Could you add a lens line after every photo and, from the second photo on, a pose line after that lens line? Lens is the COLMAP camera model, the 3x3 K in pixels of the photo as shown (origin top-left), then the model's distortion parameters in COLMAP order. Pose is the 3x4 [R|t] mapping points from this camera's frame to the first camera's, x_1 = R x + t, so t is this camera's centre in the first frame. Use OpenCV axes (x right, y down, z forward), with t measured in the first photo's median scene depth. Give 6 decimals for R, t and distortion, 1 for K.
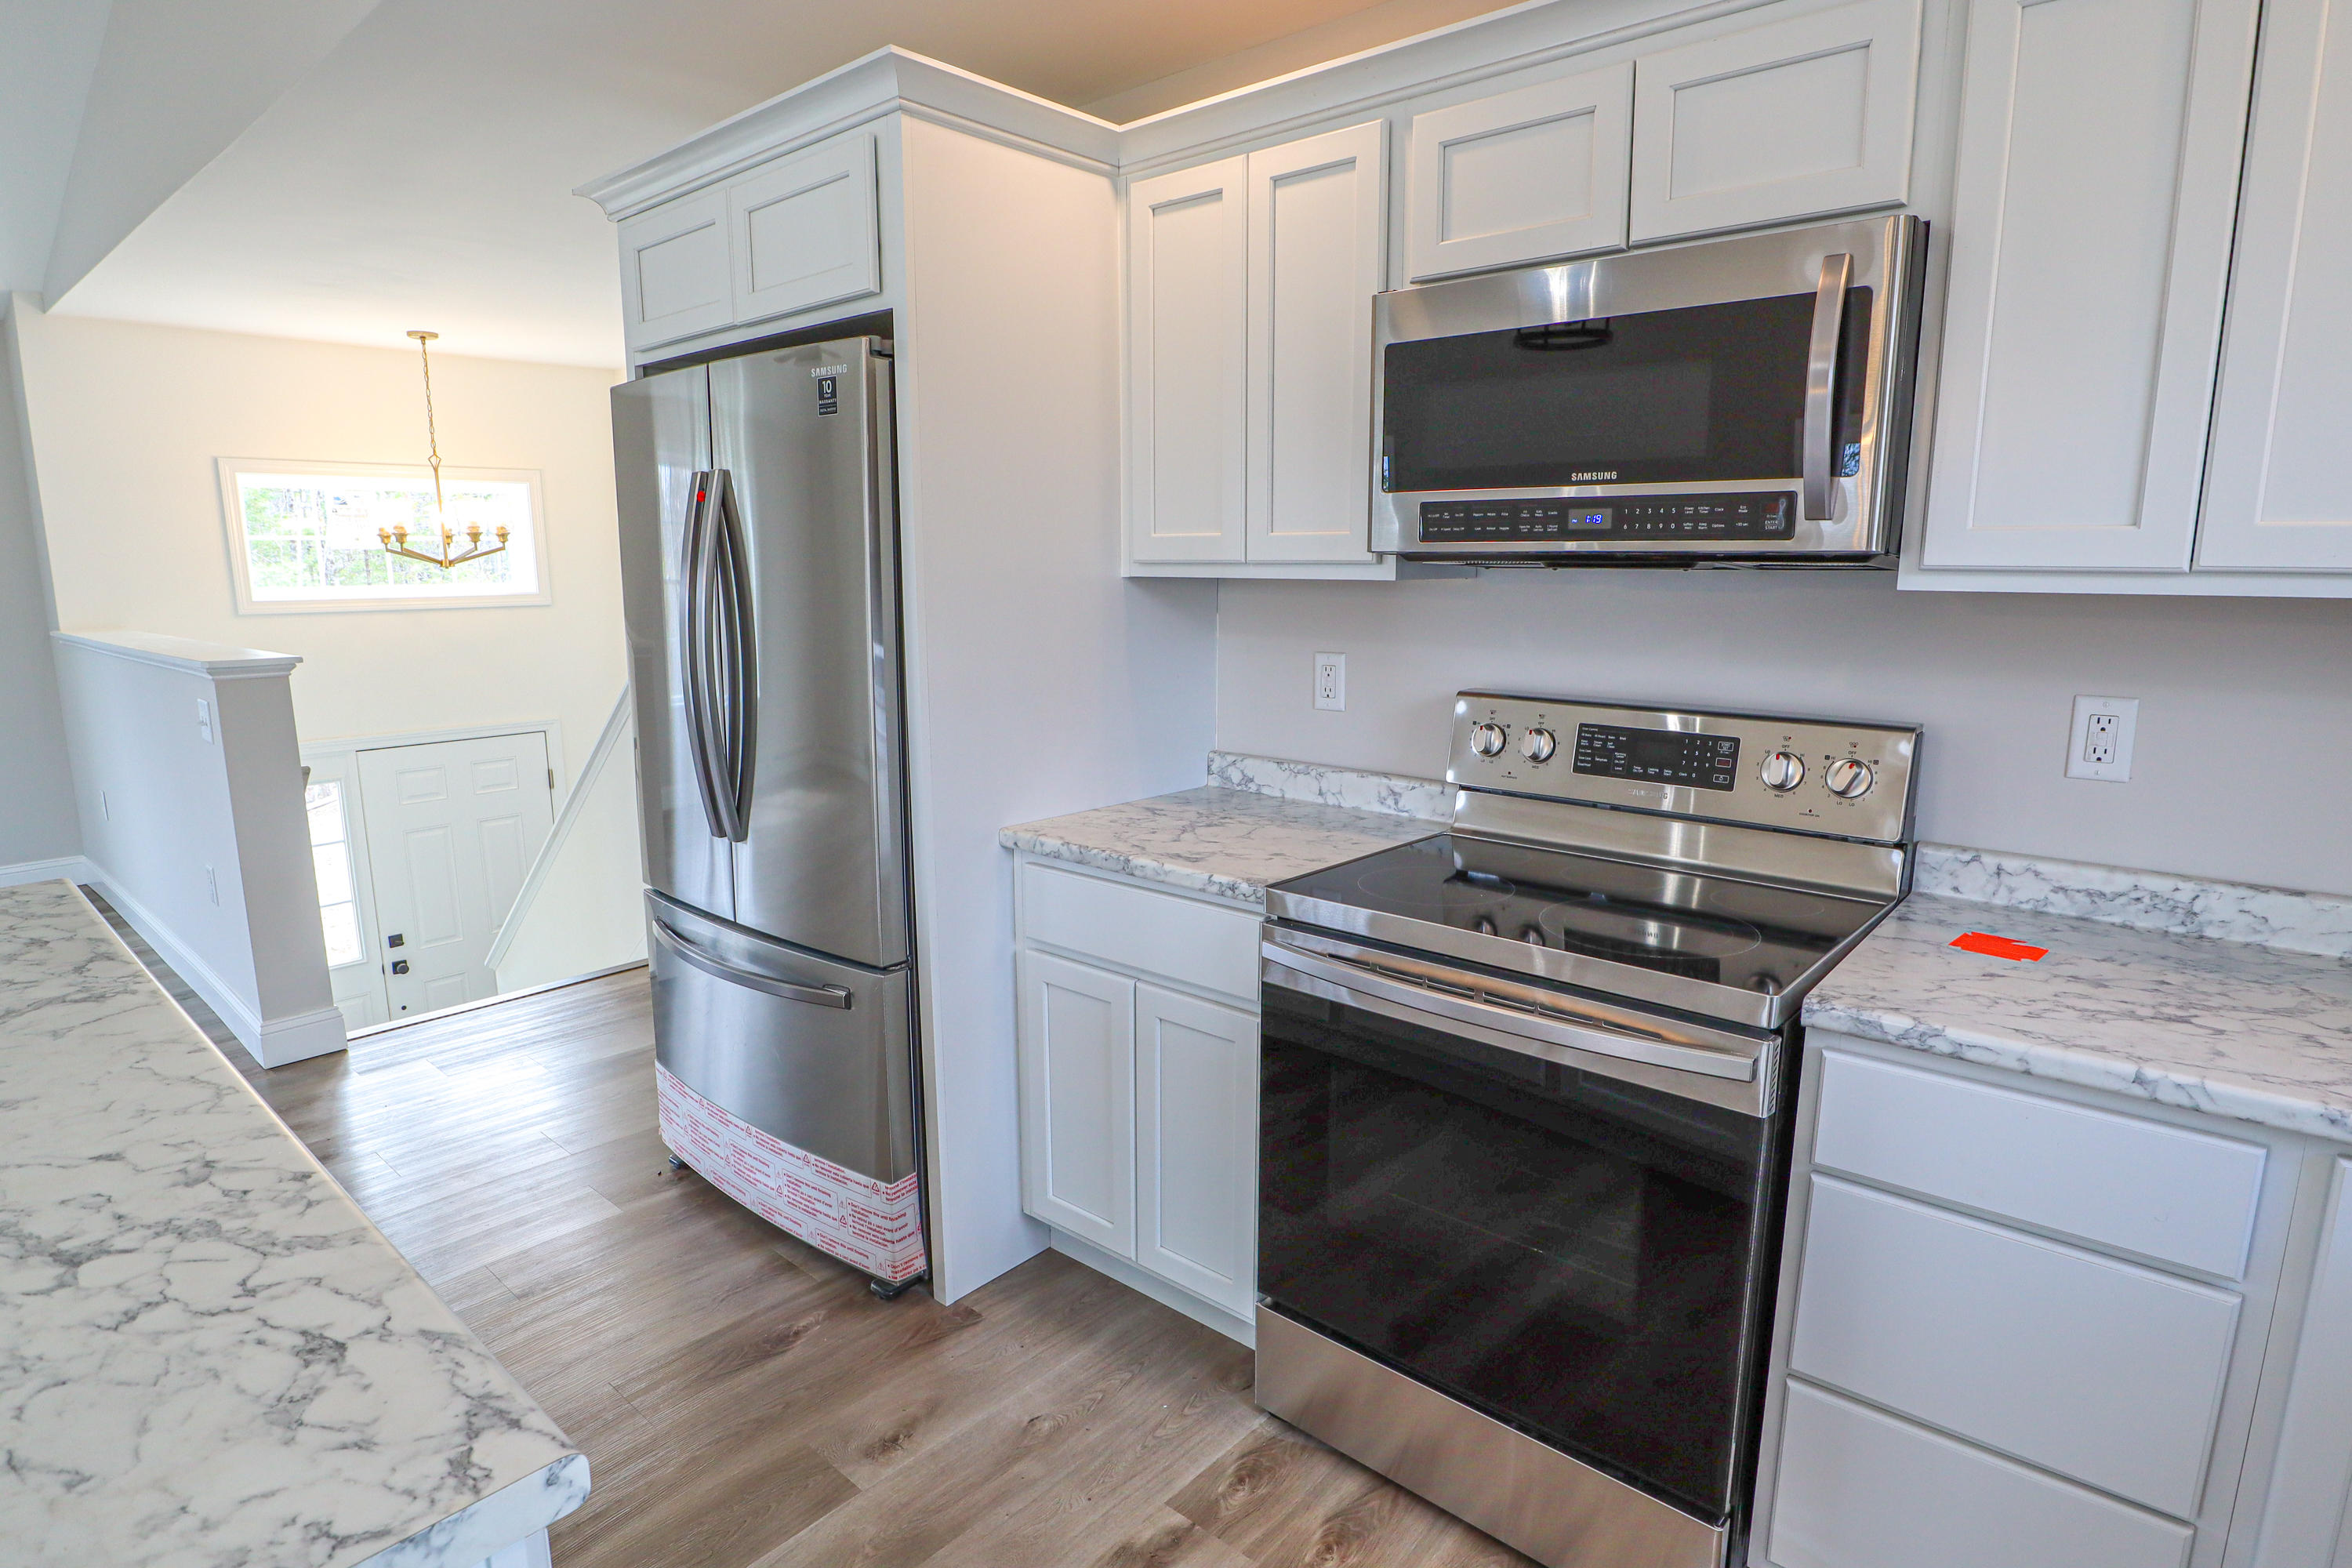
lens RADIAL K [[1240.0, 0, 1178.2], [0, 1240.0, 786.1], [0, 0, 1]] dist [-0.048228, 0.019057]
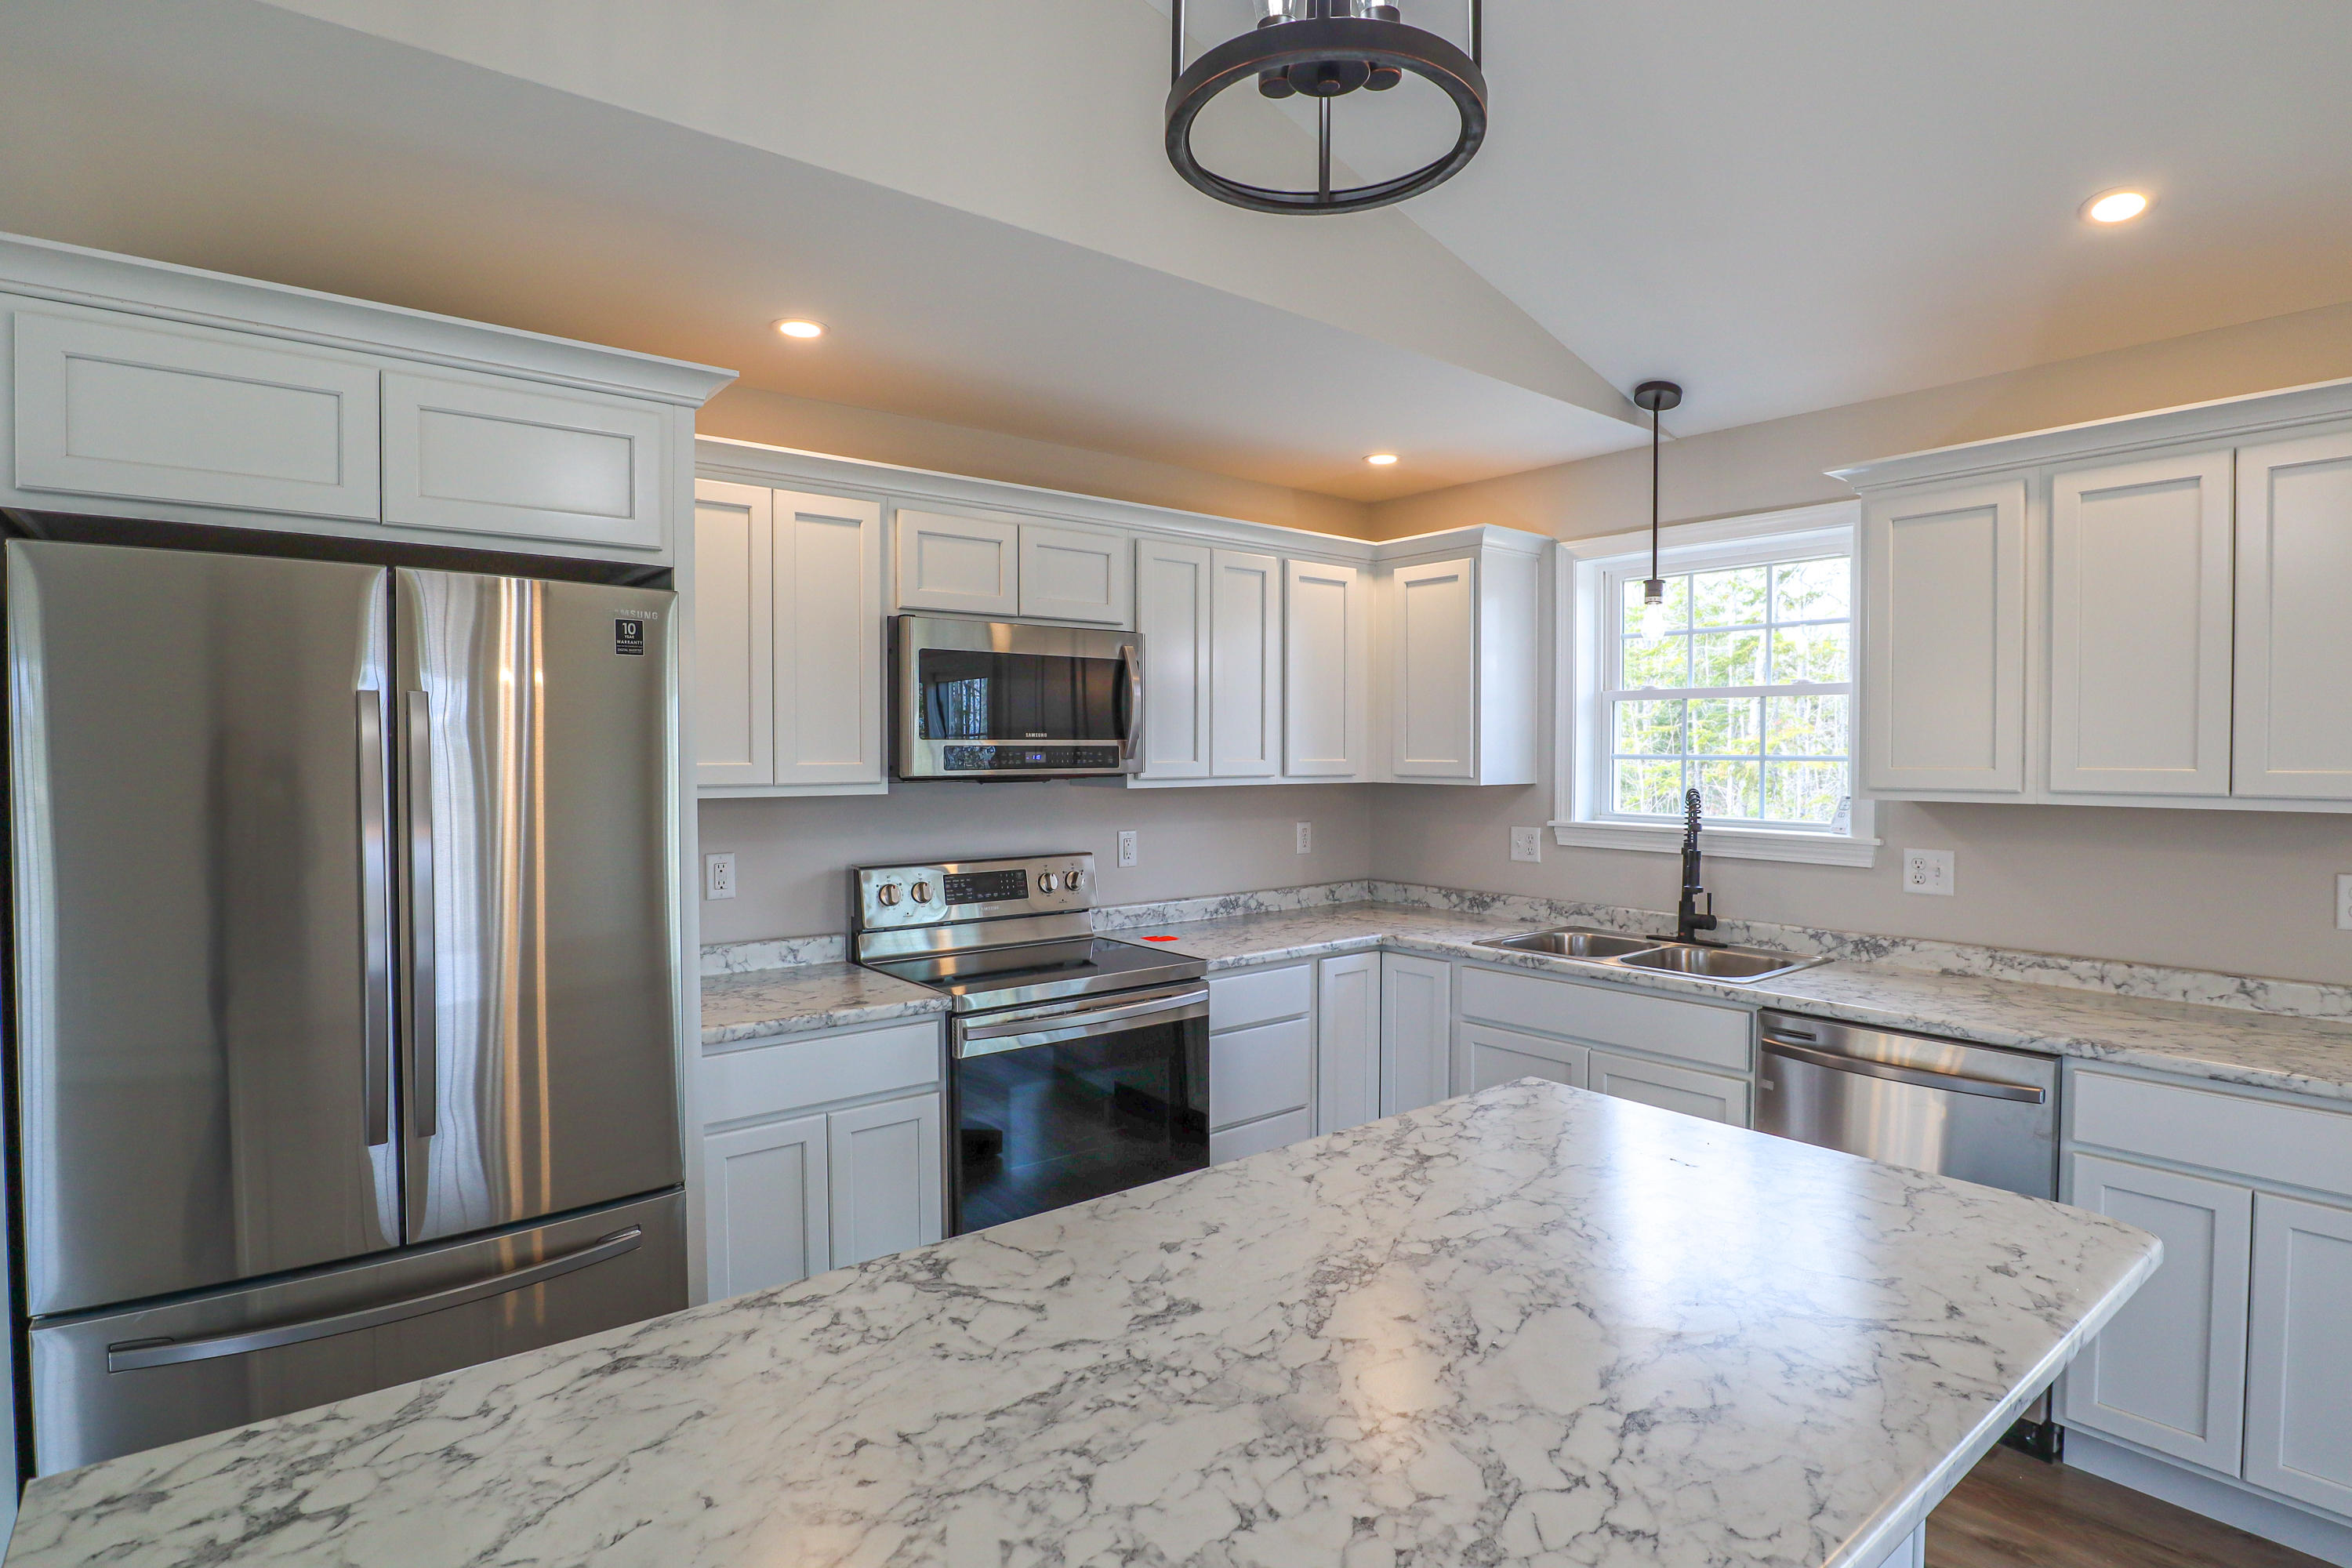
lens RADIAL K [[1192.0, 0, 1176.9], [0, 1192.0, 780.7], [0, 0, 1]] dist [-0.048320, 0.015873]
pose [[0.178158, -0.023482, 0.983722, -1.282314], [0.176406, 0.984281, -0.008453, -0.115713], [-0.968060, 0.175041, 0.179500, 0.422861]]
